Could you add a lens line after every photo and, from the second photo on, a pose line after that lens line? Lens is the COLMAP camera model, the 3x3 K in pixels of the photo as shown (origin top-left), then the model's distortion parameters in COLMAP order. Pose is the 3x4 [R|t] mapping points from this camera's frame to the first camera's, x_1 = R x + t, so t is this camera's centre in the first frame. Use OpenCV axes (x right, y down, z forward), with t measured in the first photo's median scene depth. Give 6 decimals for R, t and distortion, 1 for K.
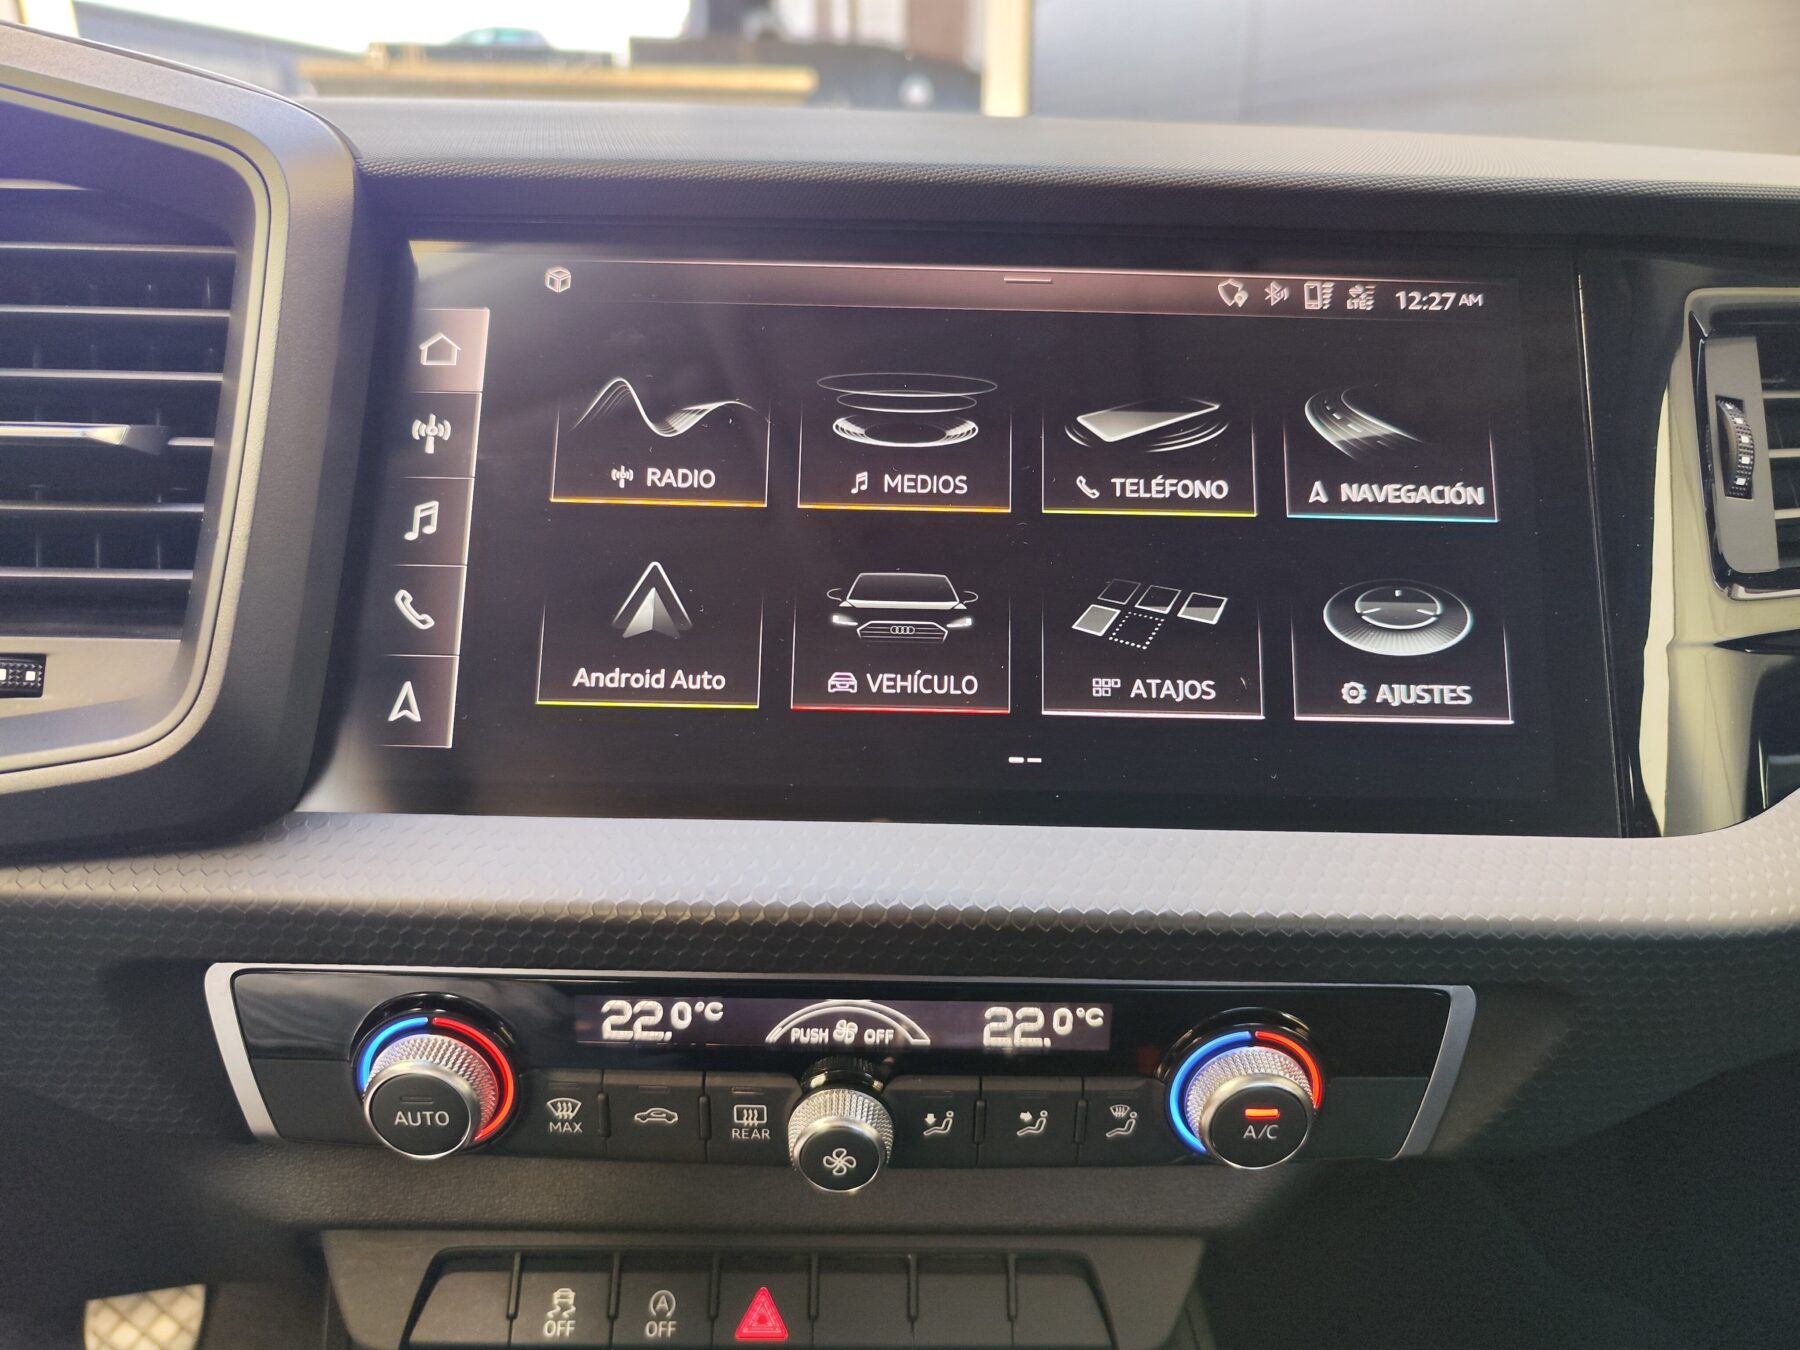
lens RADIAL K [[1222.9, 0, 890.8], [0, 1222.9, 671.8], [0, 0, 1]] dist [-0.005562, -0.000292]
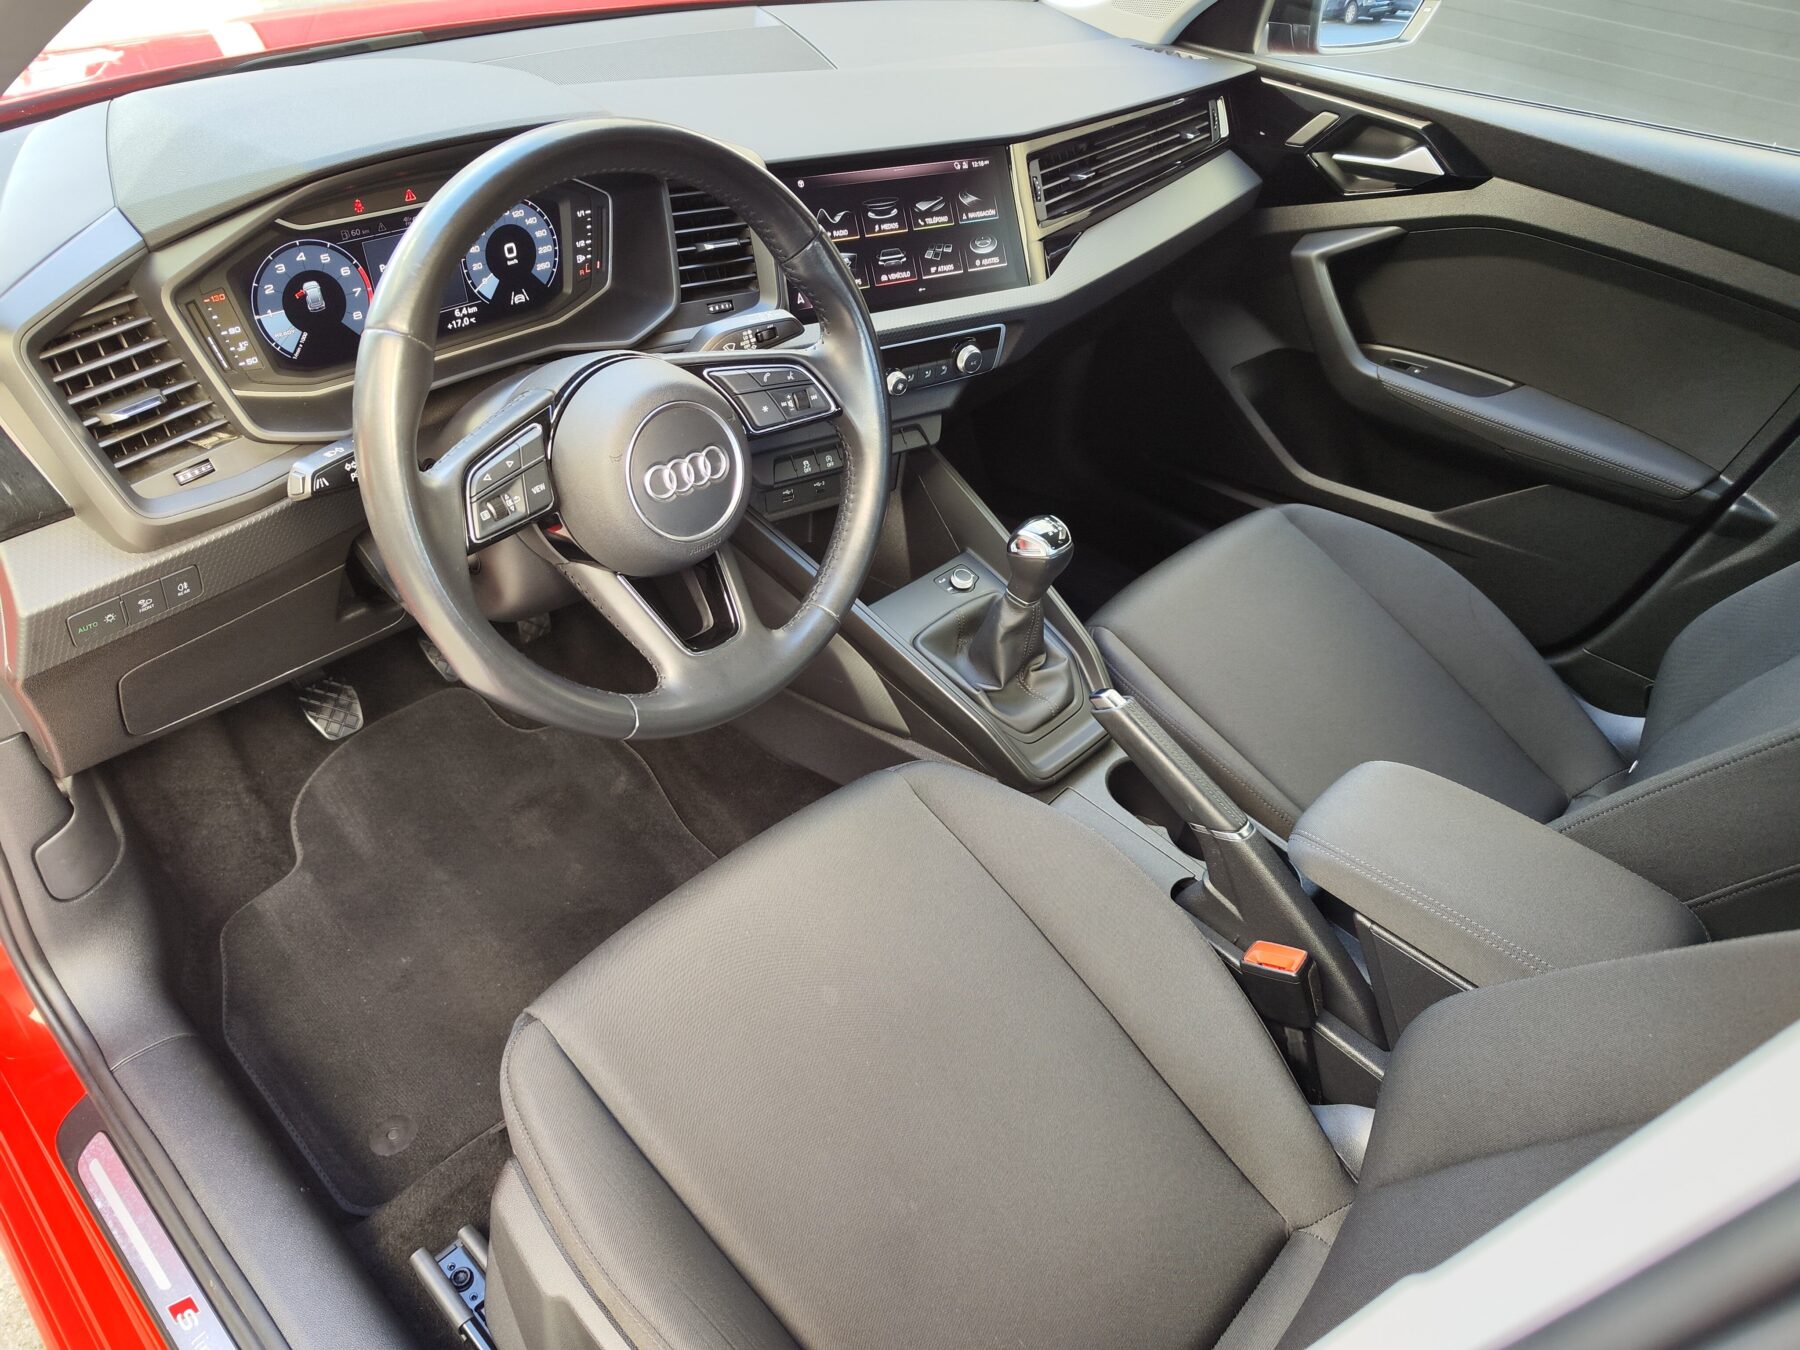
lens RADIAL K [[1222.9, 0, 890.8], [0, 1222.9, 671.8], [0, 0, 1]] dist [-0.005562, -0.000292]
pose [[0.843570, -0.296240, 0.447918, -2.341134], [0.131045, 0.922424, 0.363265, -0.269070], [-0.520784, -0.247742, 0.816950, -2.872740]]
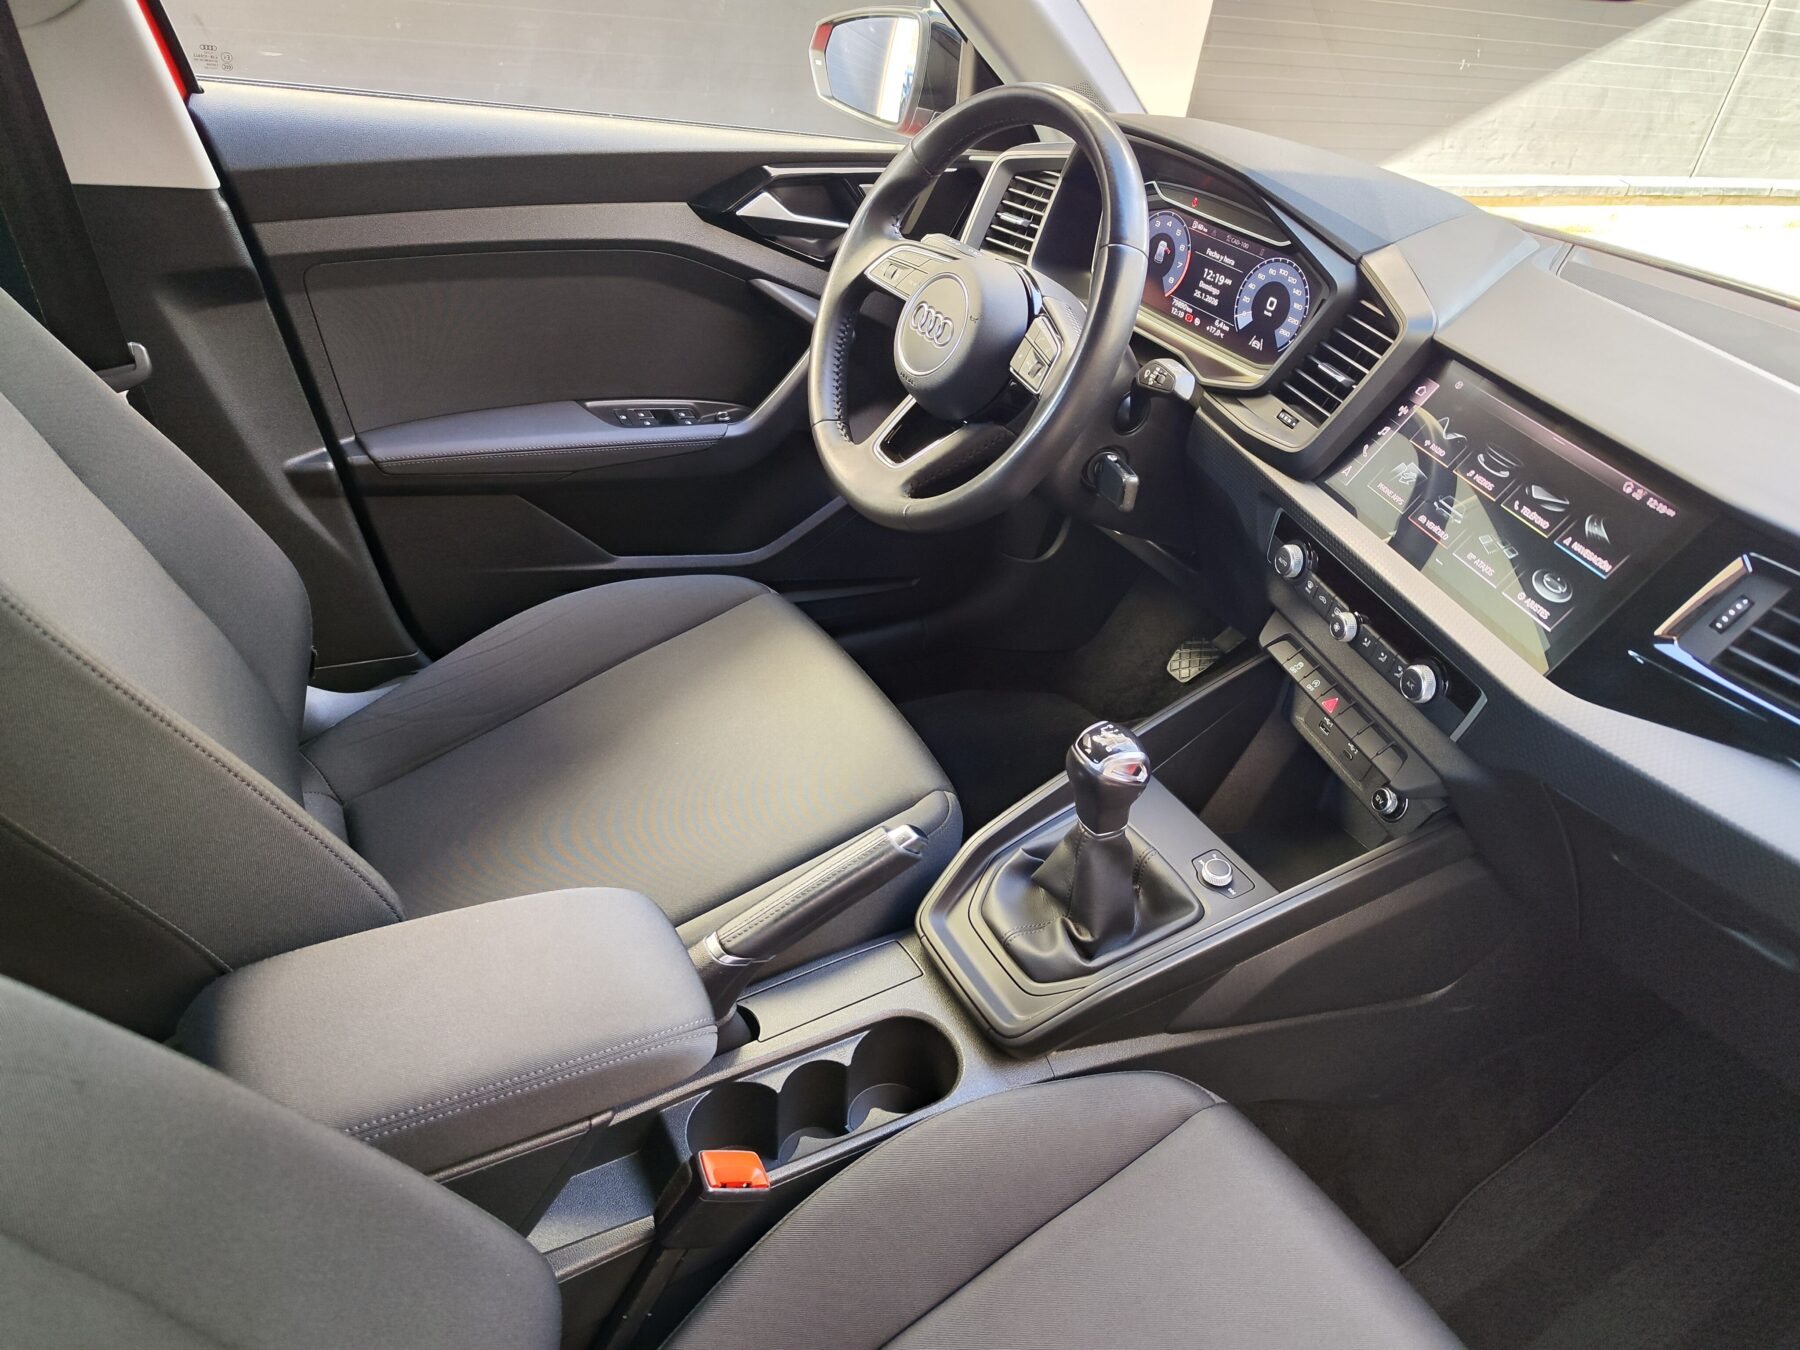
lens RADIAL K [[1213.7, 0, 900.0], [0, 1213.7, 675.0], [0, 0, 1]] dist [-0.002872, 0.034881]
pose [[0.264087, 0.553415, -0.789930, 2.471003], [-0.451317, 0.794714, 0.405885, -0.359683], [0.852392, 0.249320, 0.459639, -1.695765]]
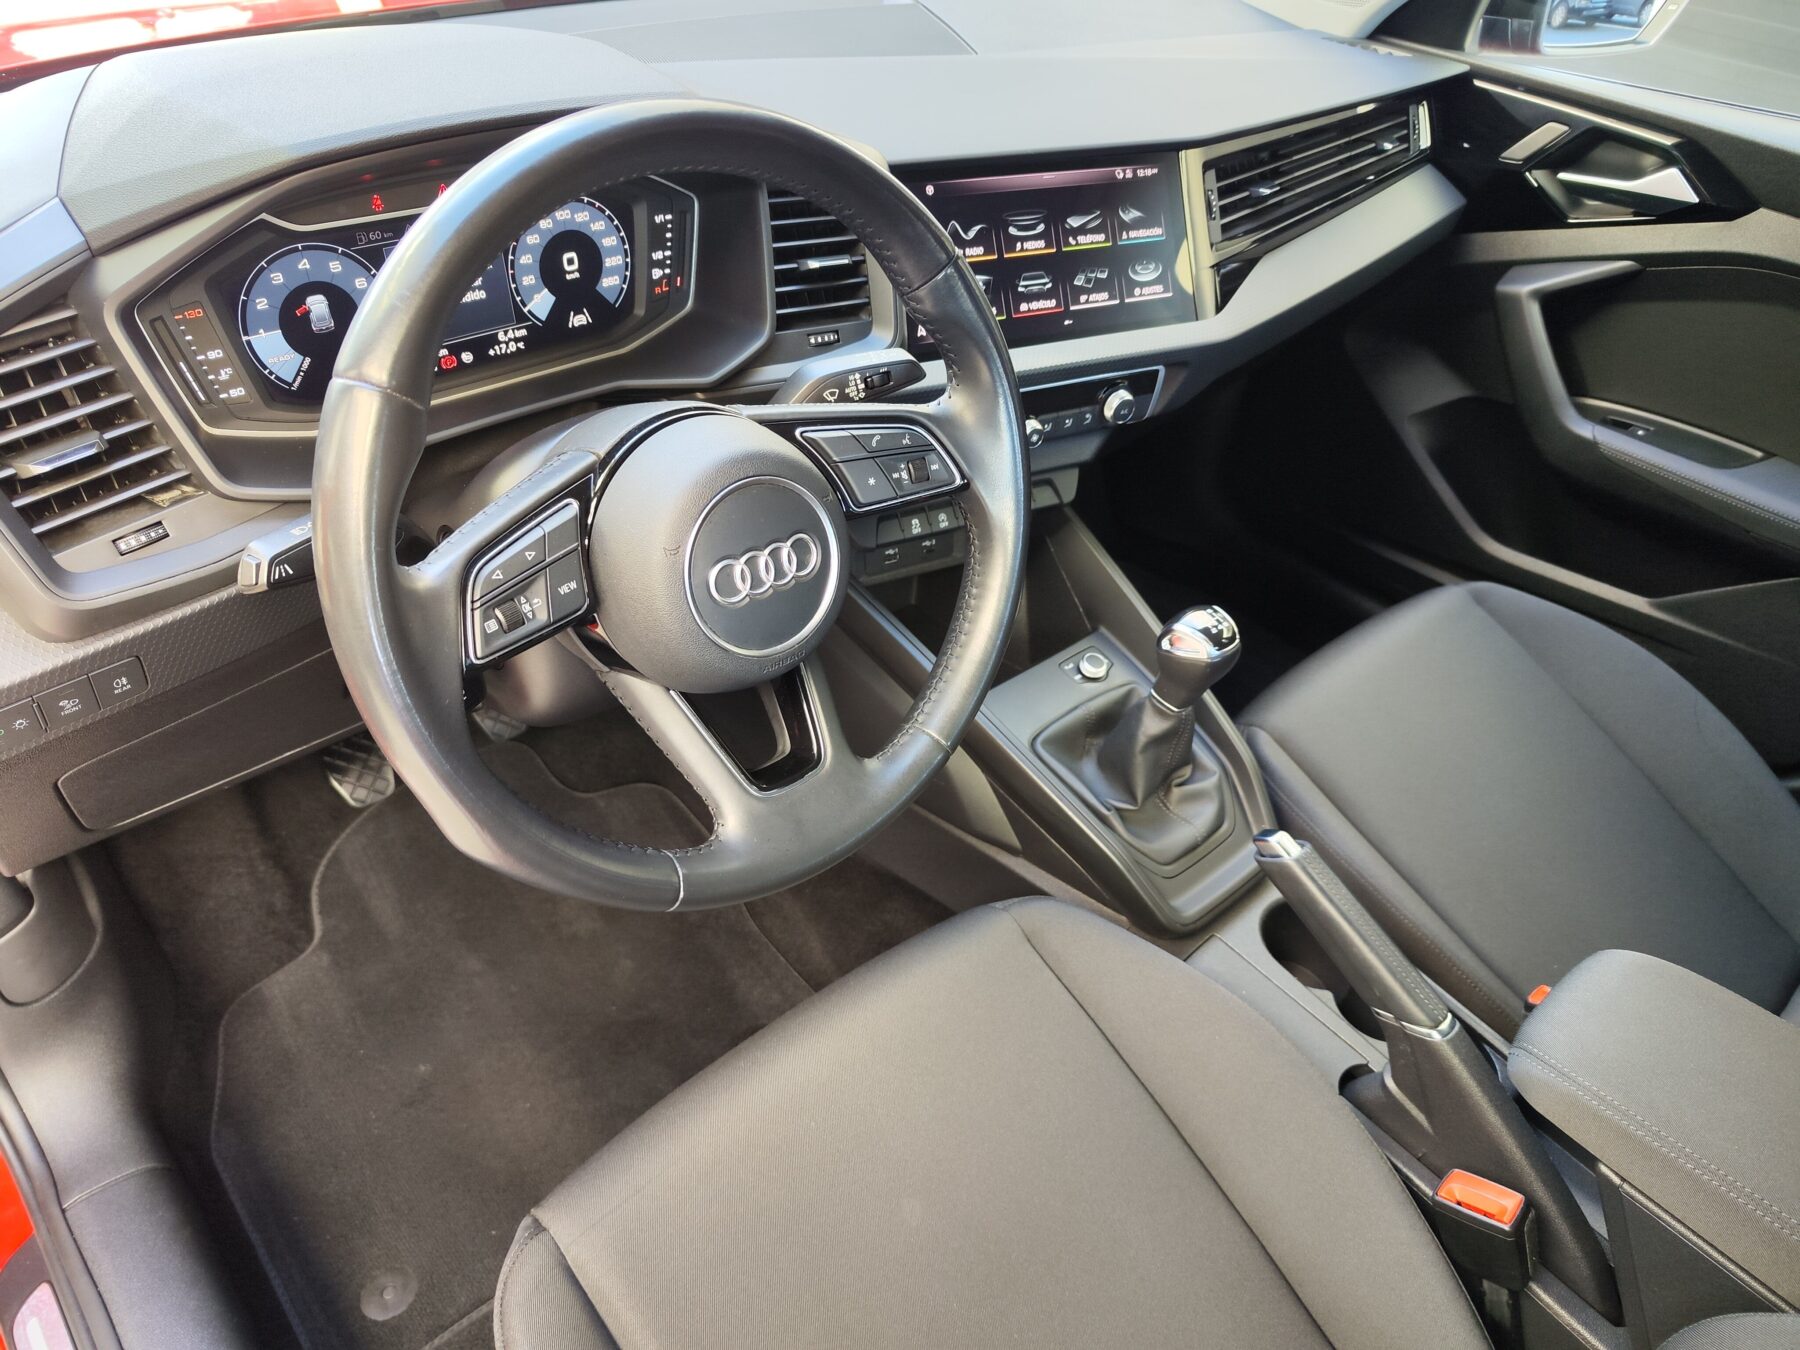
lens RADIAL K [[1226.4, 0, 908.2], [0, 1226.4, 674.9], [0, 0, 1]] dist [-0.006213, -0.003449]
pose [[0.883563, -0.249359, 0.396403, -1.994019], [0.101464, 0.928278, 0.357779, -0.303287], [-0.457188, -0.275900, 0.845493, -2.149825]]
